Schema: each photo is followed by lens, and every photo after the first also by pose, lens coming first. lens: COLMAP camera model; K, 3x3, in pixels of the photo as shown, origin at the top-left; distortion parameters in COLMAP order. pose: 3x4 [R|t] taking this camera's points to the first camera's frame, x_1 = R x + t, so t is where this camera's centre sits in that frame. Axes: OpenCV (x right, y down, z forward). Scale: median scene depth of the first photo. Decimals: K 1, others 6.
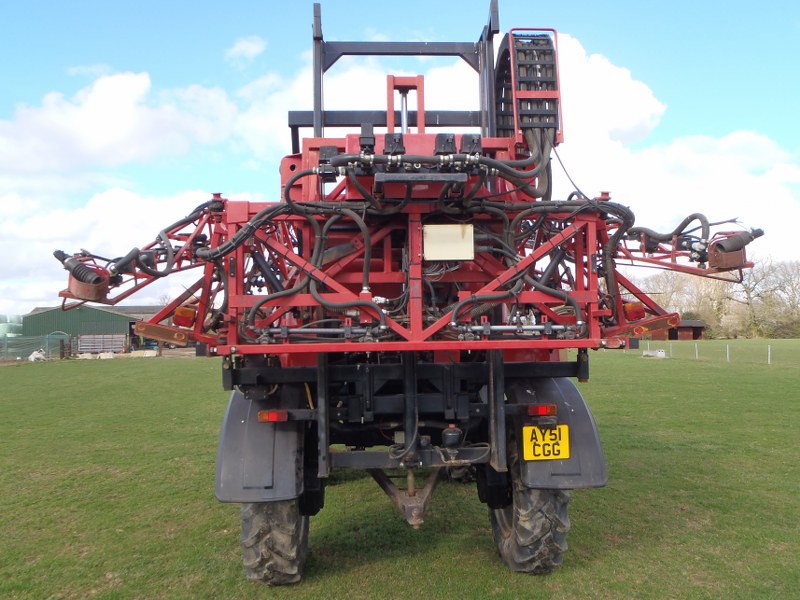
lens RADIAL K [[653.4, 0, 400.3], [0, 653.4, 299.7], [0, 0, 1]] dist [-0.030040, 0.013105]
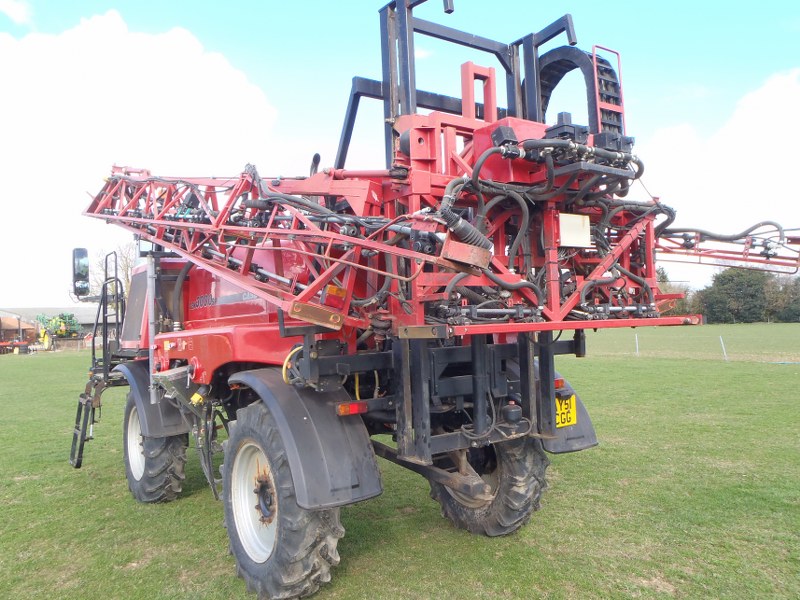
lens RADIAL K [[653.4, 0, 401.0], [0, 653.4, 301.2], [0, 0, 1]] dist [-0.030040, 0.013105]
pose [[0.843870, 0.006247, 0.536512, -0.627141], [-0.010403, 0.999935, 0.004720, 0.023592], [-0.536447, -0.009564, 0.843880, 0.192403]]
